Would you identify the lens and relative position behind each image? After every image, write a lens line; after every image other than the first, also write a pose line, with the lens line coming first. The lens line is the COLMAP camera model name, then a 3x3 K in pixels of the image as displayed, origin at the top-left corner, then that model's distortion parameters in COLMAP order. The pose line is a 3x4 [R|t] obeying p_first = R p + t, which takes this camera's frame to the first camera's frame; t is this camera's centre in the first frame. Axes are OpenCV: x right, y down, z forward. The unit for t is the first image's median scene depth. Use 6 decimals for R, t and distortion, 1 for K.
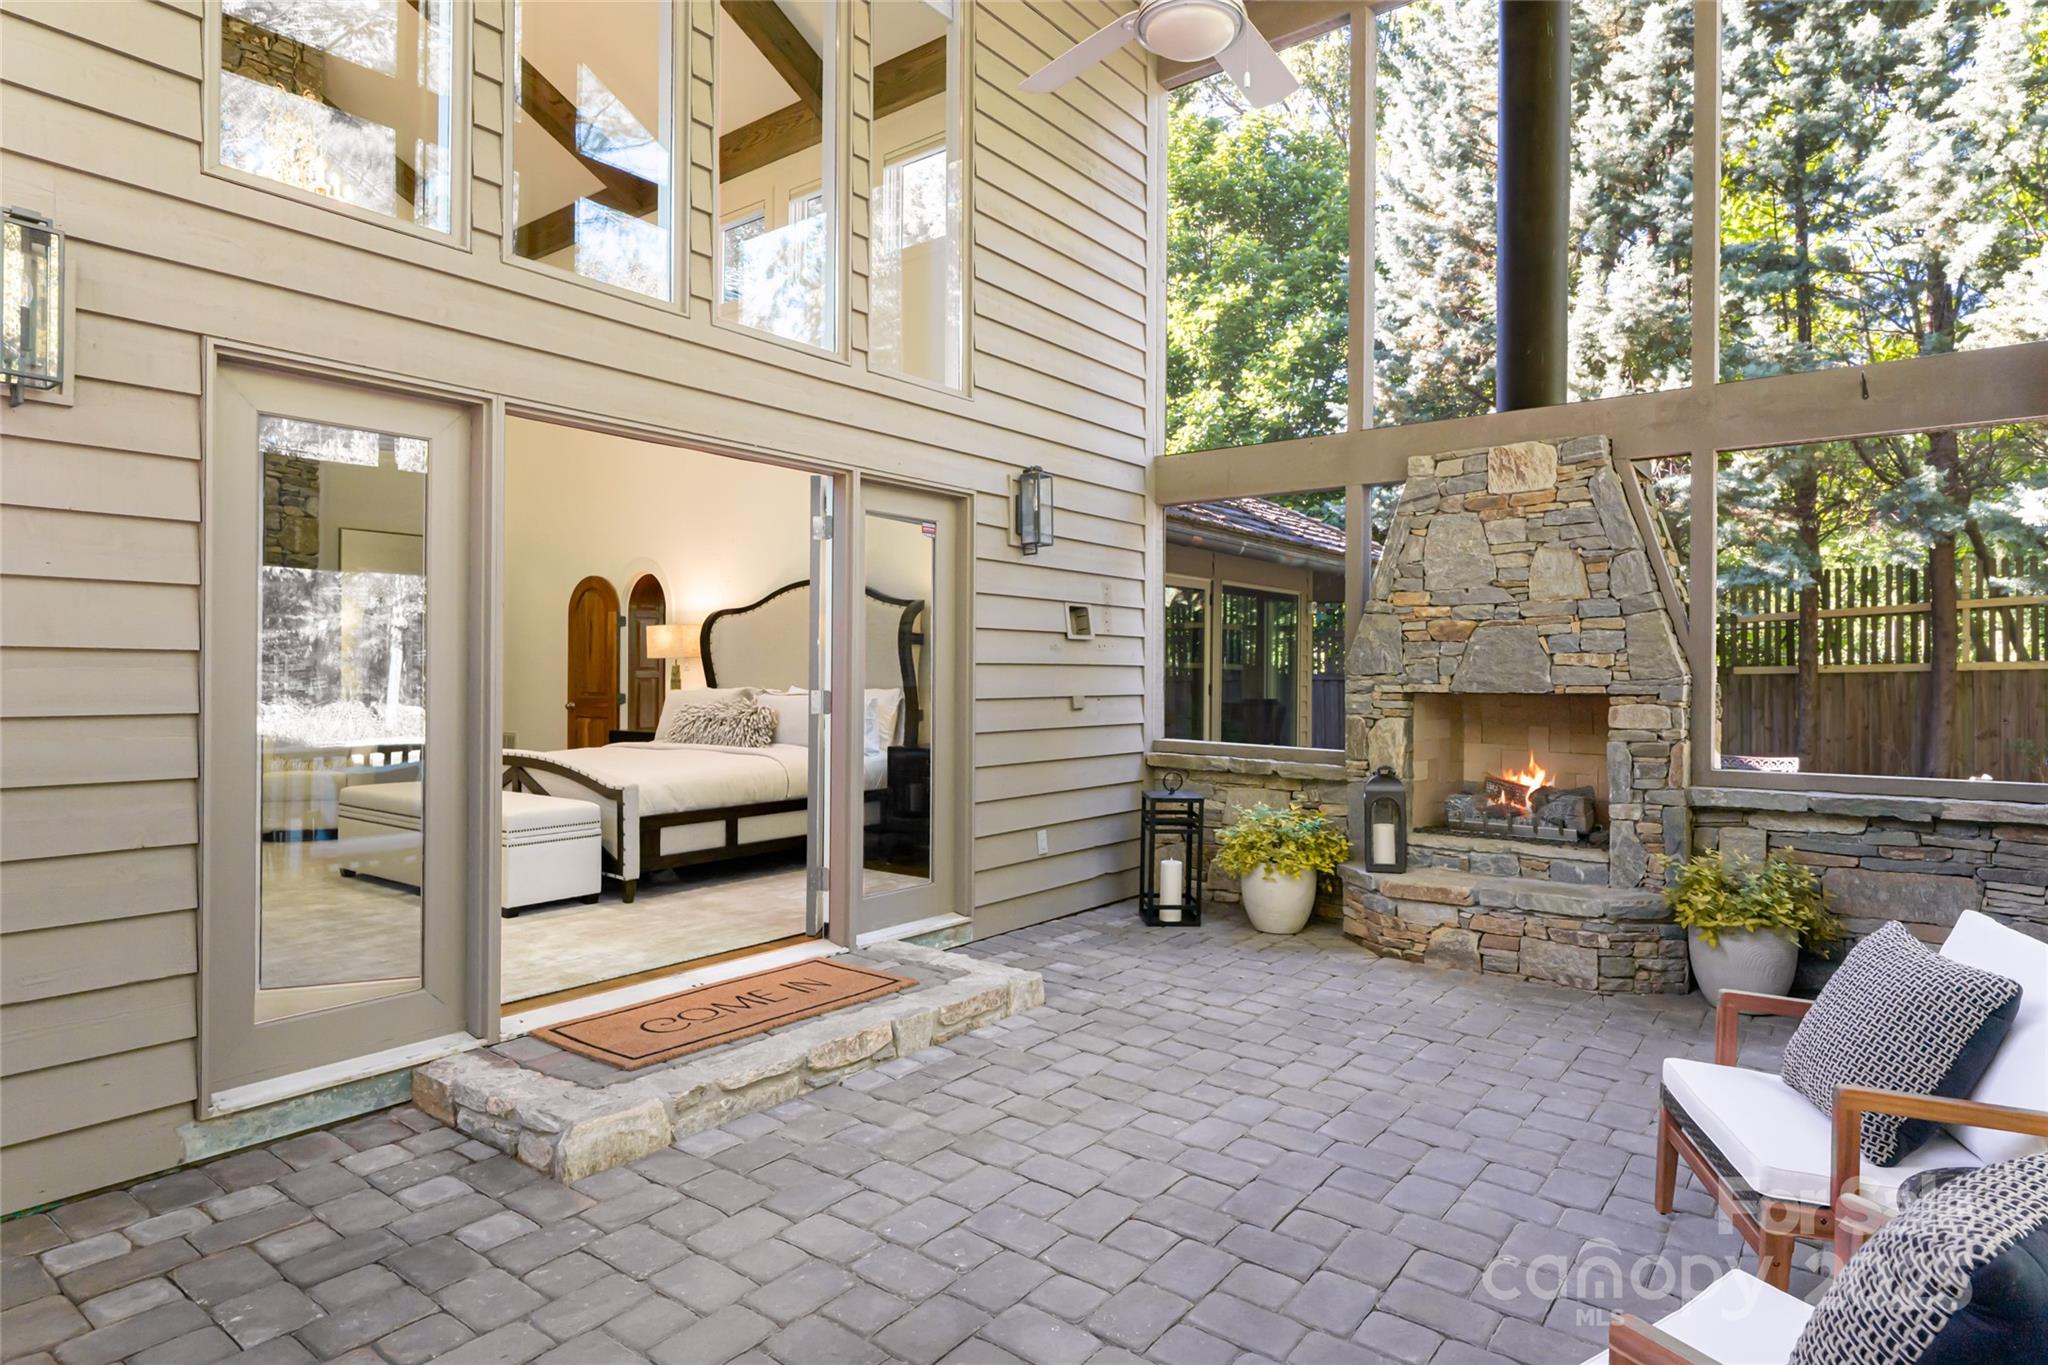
lens RADIAL K [[1087.9, 0, 1020.3], [0, 1087.9, 673.8], [0, 0, 1]] dist [-0.005852, 0.001169]
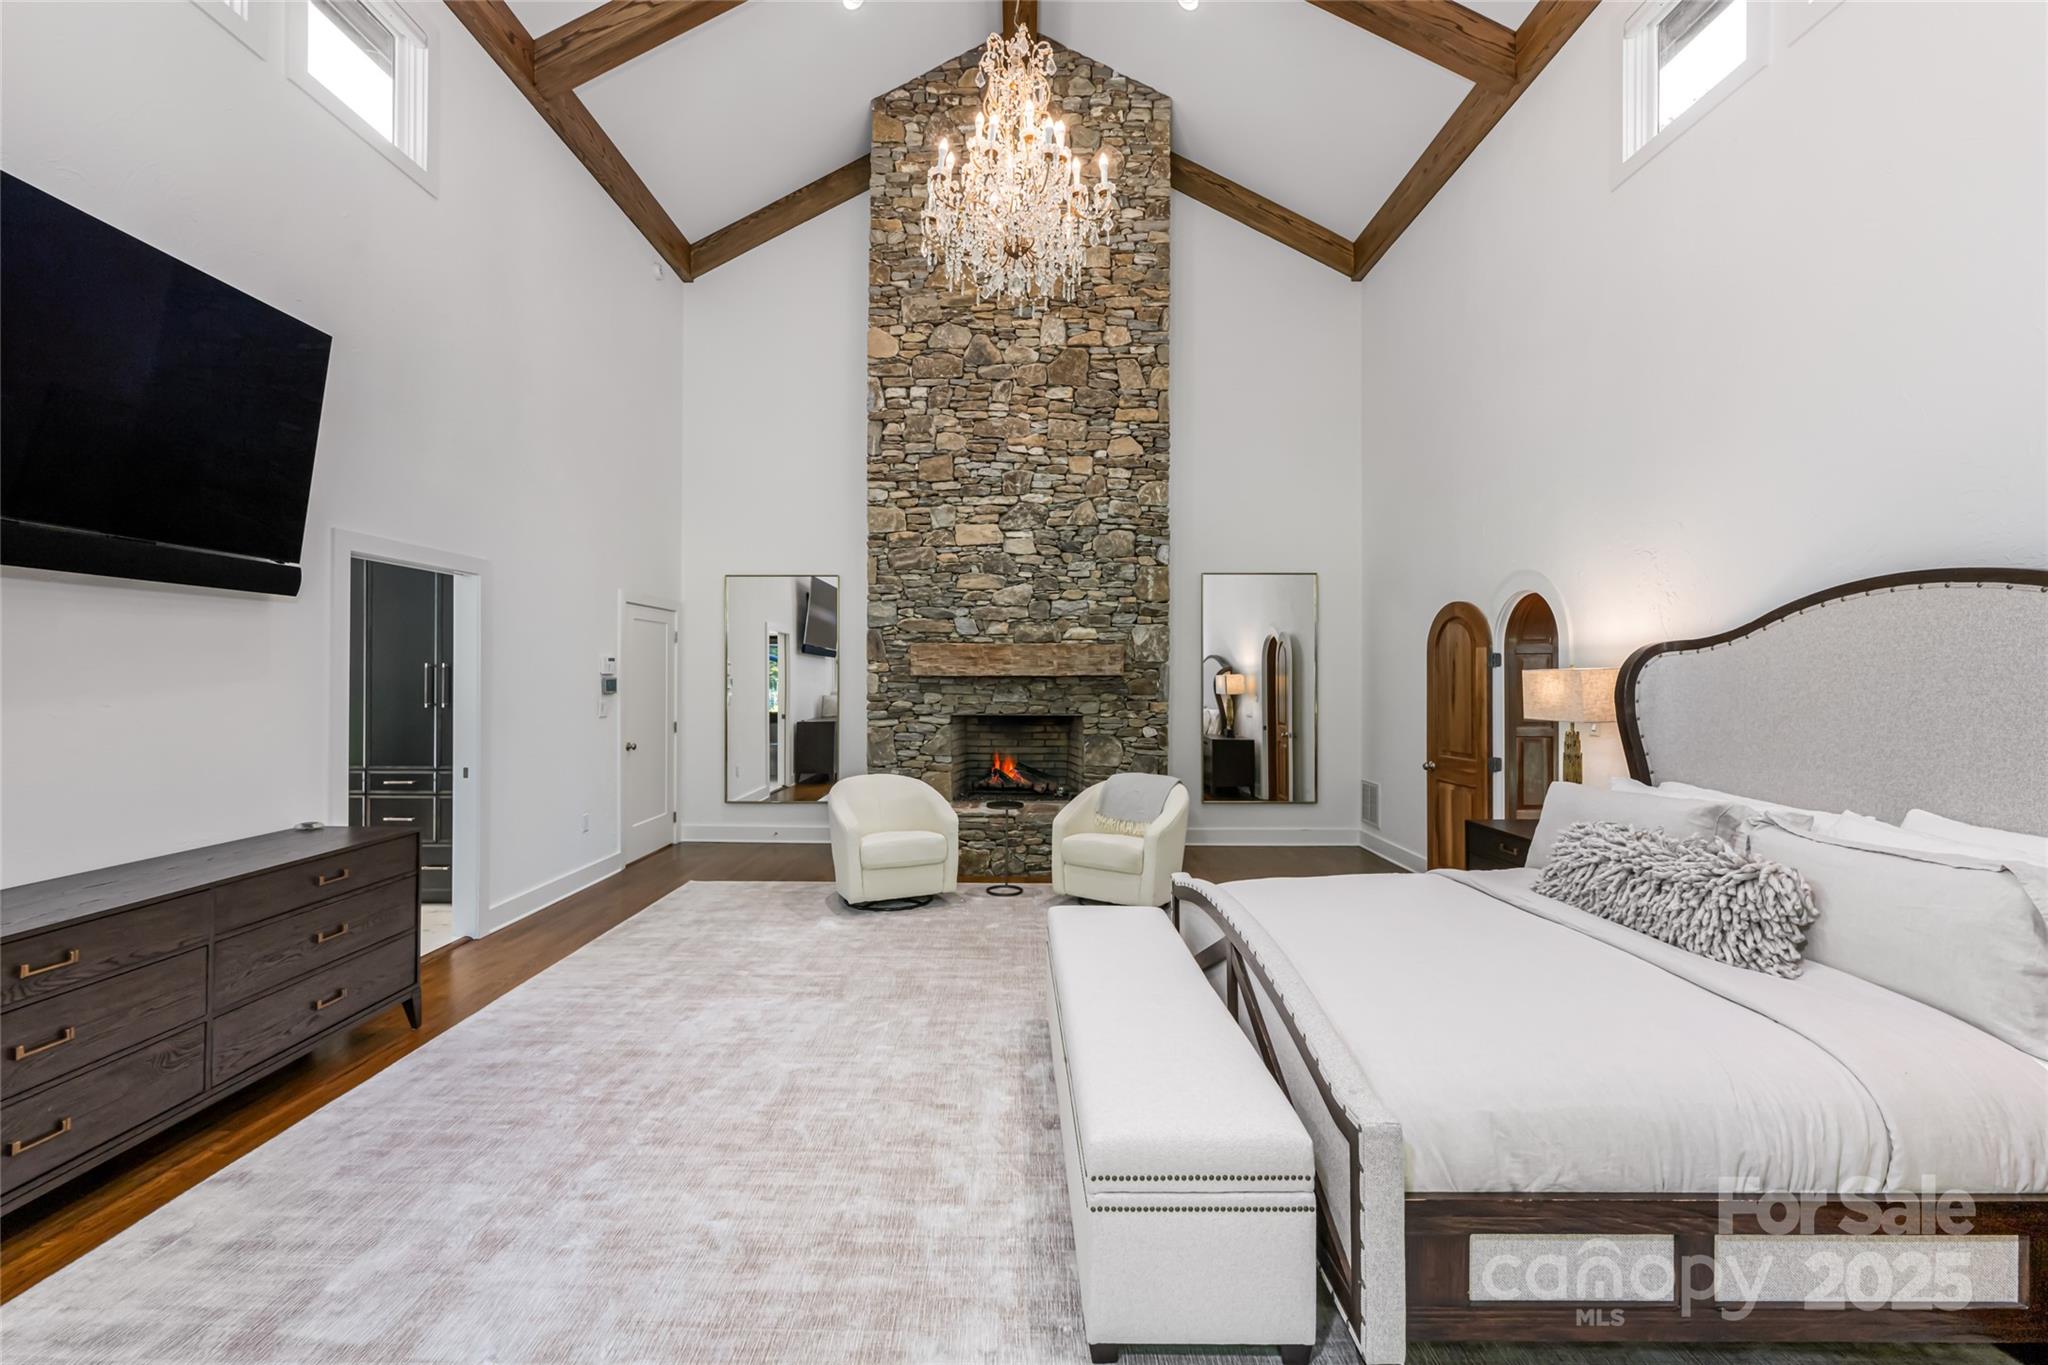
lens RADIAL K [[820.2, 0, 1018.9], [0, 820.2, 672.0], [0, 0, 1]] dist [-0.002450, -0.000137]
pose [[0.593896, -0.006819, -0.804513, -0.120338], [-0.000610, 0.999960, -0.008926, -0.038293], [0.804542, 0.005792, 0.593868, 0.444803]]
